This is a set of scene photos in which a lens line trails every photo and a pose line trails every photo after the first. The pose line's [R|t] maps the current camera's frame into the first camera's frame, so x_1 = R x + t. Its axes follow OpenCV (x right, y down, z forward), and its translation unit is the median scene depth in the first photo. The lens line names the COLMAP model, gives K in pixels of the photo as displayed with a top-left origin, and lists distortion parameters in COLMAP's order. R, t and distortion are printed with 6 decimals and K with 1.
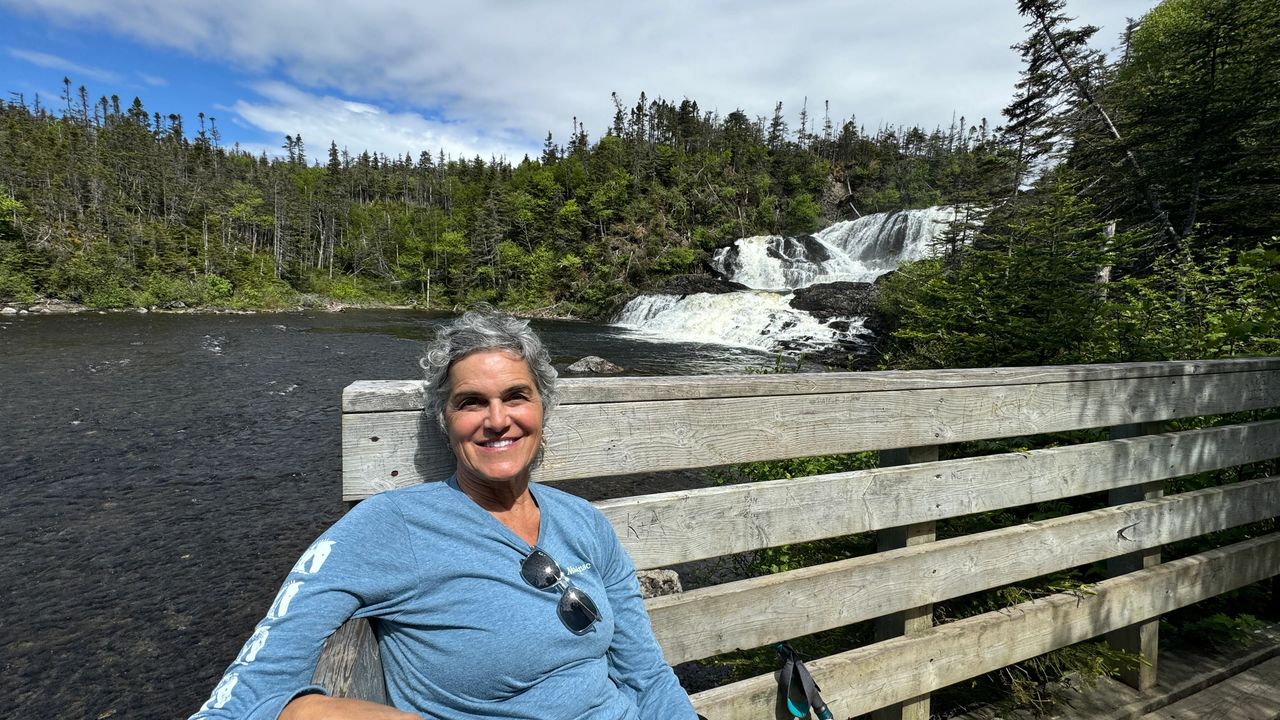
lens RADIAL K [[508.5, 0, 630.5], [0, 508.5, 355.0], [0, 0, 1]] dist [0.001449, 0.000006]
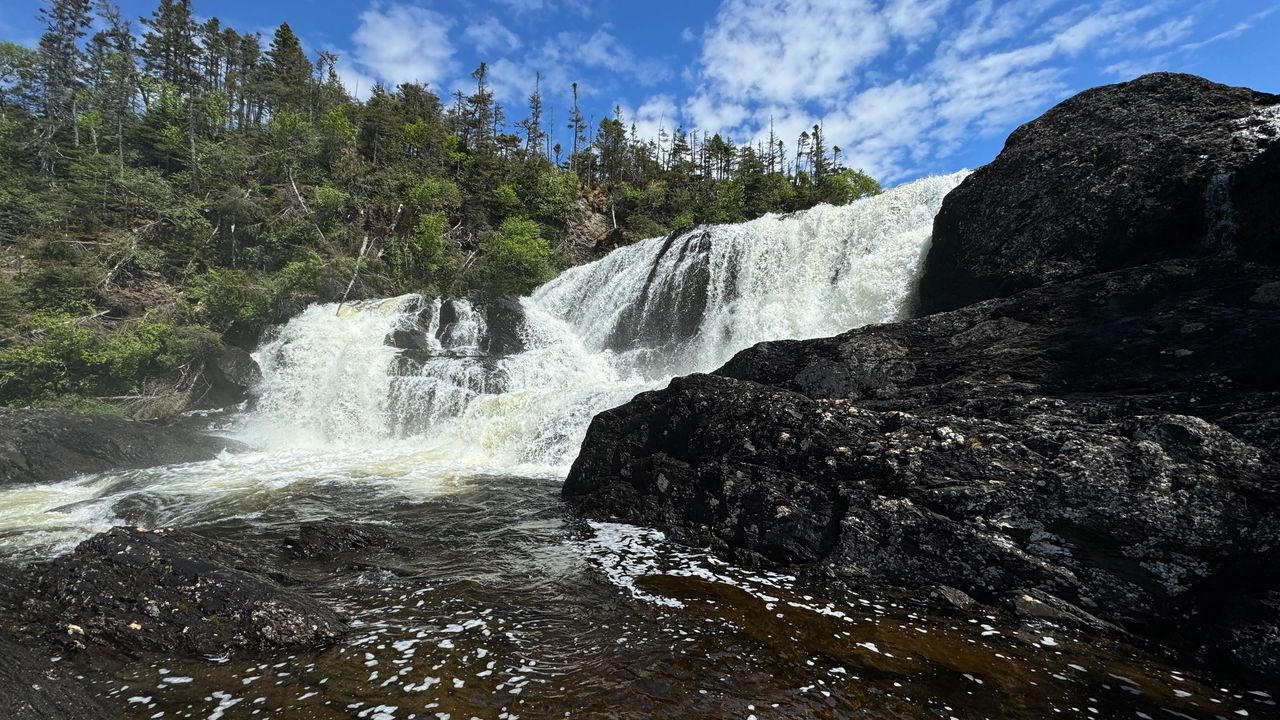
lens RADIAL K [[508.5, 0, 630.5], [0, 508.5, 355.0], [0, 0, 1]] dist [0.001449, 0.000006]
pose [[0.955844, -0.002283, 0.293865, 0.328451], [0.057877, 0.981848, -0.180625, -0.106308], [-0.288118, 0.189657, 0.938626, 0.592631]]
